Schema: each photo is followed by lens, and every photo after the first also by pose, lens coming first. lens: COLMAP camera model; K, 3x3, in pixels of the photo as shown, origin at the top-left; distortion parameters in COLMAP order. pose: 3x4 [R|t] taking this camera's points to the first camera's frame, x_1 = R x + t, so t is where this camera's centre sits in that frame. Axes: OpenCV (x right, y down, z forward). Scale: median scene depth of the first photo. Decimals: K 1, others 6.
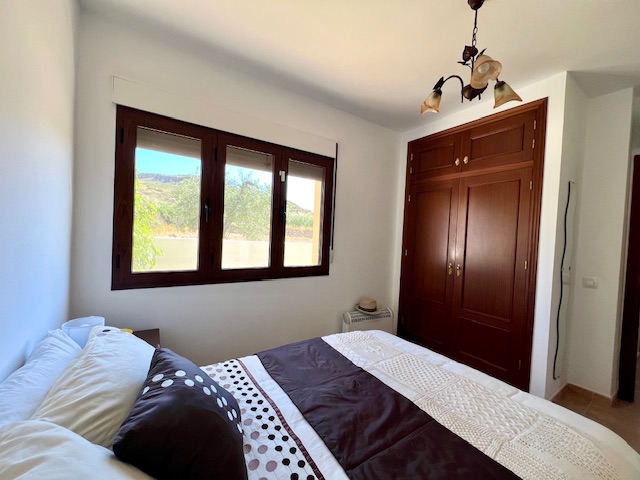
lens RADIAL K [[266.8, 0, 319.5], [0, 266.8, 239.2], [0, 0, 1]] dist [-0.000054, -0.000688]
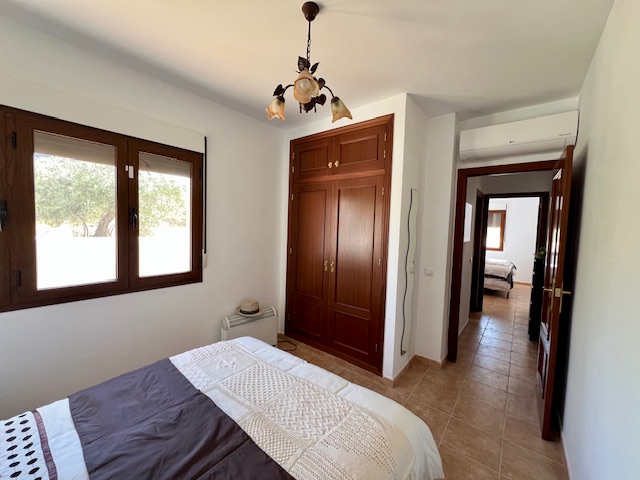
lens RADIAL K [[266.8, 0, 321.4], [0, 266.8, 240.8], [0, 0, 1]] dist [-0.000054, -0.000688]
pose [[0.949912, -0.034010, 0.310660, 0.194578], [0.020686, 0.998723, 0.046082, -0.051646], [-0.311831, -0.037348, 0.949403, -0.001916]]
